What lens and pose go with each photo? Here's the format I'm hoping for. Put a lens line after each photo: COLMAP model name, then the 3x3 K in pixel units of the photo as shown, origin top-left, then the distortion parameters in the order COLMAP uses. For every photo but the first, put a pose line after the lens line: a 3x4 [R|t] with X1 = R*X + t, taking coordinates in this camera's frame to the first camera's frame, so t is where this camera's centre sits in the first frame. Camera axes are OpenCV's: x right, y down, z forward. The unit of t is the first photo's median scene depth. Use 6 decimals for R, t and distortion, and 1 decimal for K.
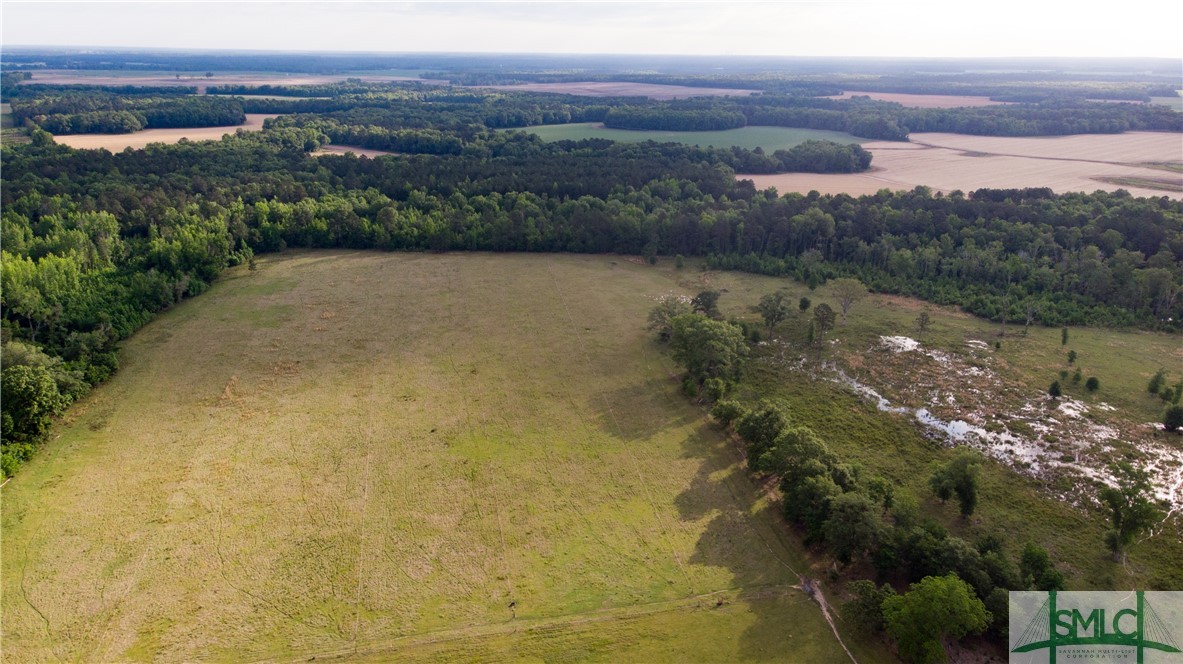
lens RADIAL K [[876.9, 0, 590.5], [0, 876.9, 336.0], [0, 0, 1]] dist [-0.014653, 0.077361]
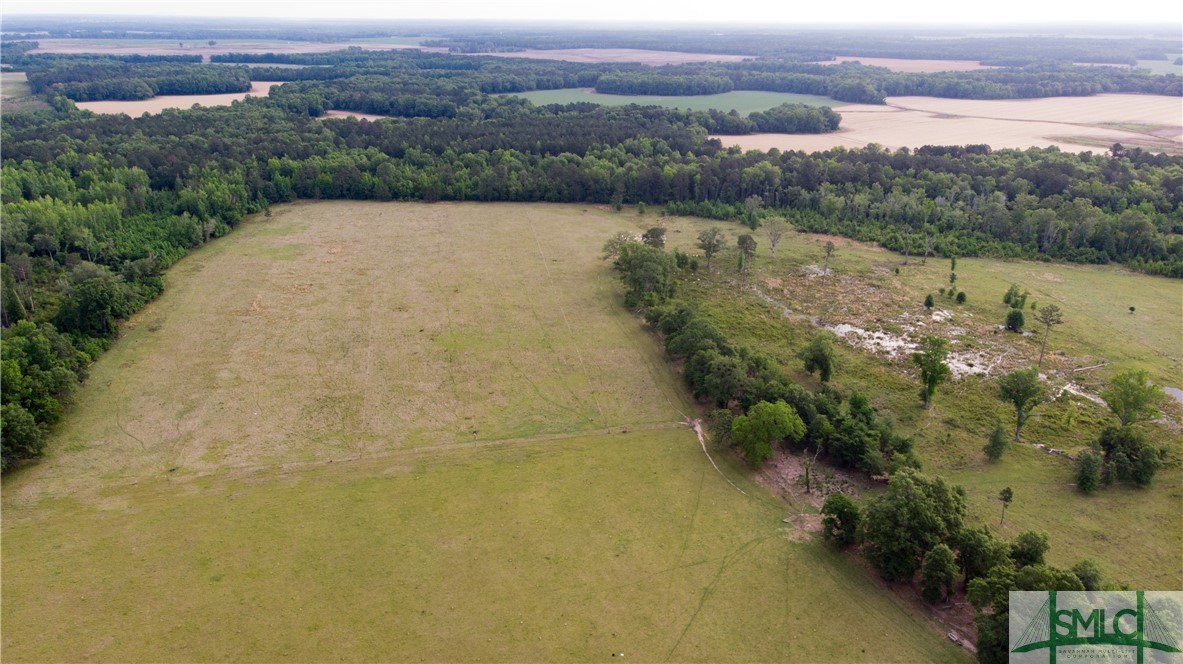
lens RADIAL K [[876.9, 0, 590.5], [0, 876.9, 336.0], [0, 0, 1]] dist [-0.014653, 0.077361]
pose [[0.999982, -0.003774, -0.004669, 0.036636], [0.003934, 0.999386, 0.034817, 0.038509], [0.004535, -0.034835, 0.999383, -0.134508]]
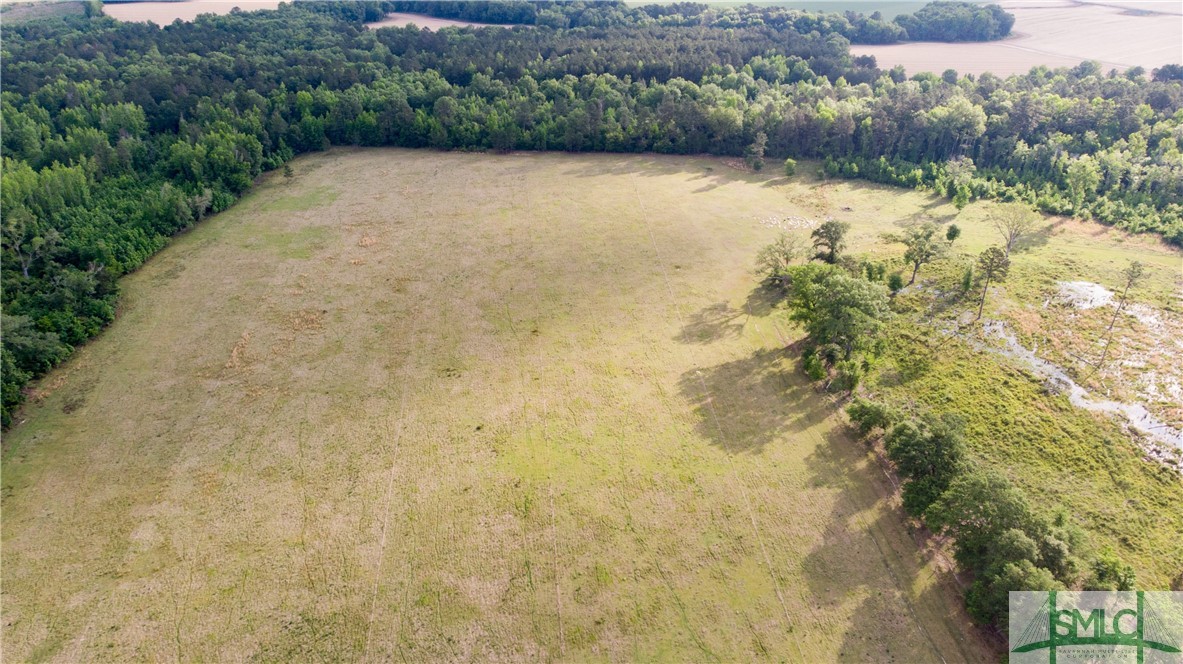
lens RADIAL K [[876.9, 0, 590.5], [0, 876.9, 336.0], [0, 0, 1]] dist [-0.014653, 0.077361]
pose [[0.995741, 0.022162, -0.089494, -0.007466], [-0.008552, 0.988696, 0.149691, -0.046868], [0.091800, -0.148288, 0.984674, 0.136587]]
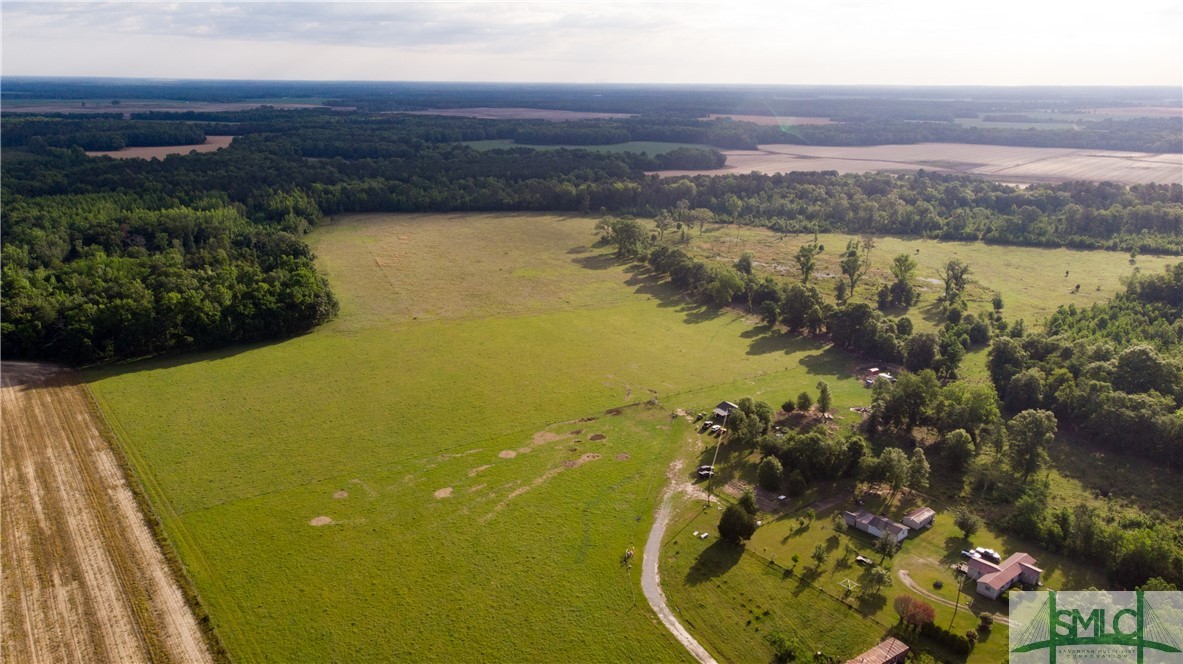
lens RADIAL K [[872.3, 0, 591.5], [0, 872.3, 332.0], [0, 0, 1]] dist [0.006290, 0.034371]
pose [[0.990809, -0.039938, 0.129236, -0.124501], [0.044113, 0.998588, -0.029598, 0.168698], [-0.127872, 0.035027, 0.991172, -0.531915]]
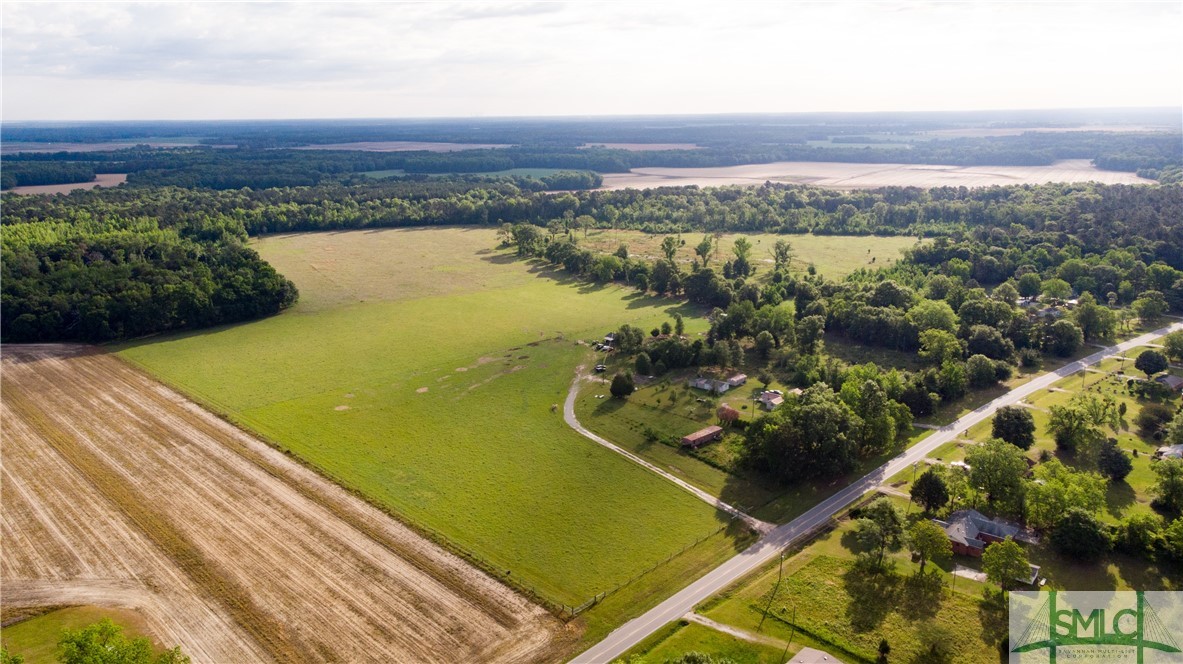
lens RADIAL K [[872.3, 0, 591.5], [0, 872.3, 332.0], [0, 0, 1]] dist [0.006290, 0.034371]
pose [[0.962320, -0.087471, 0.257467, -0.191906], [0.104905, 0.992974, -0.054750, 0.245439], [-0.250869, 0.079697, 0.964735, -0.751176]]
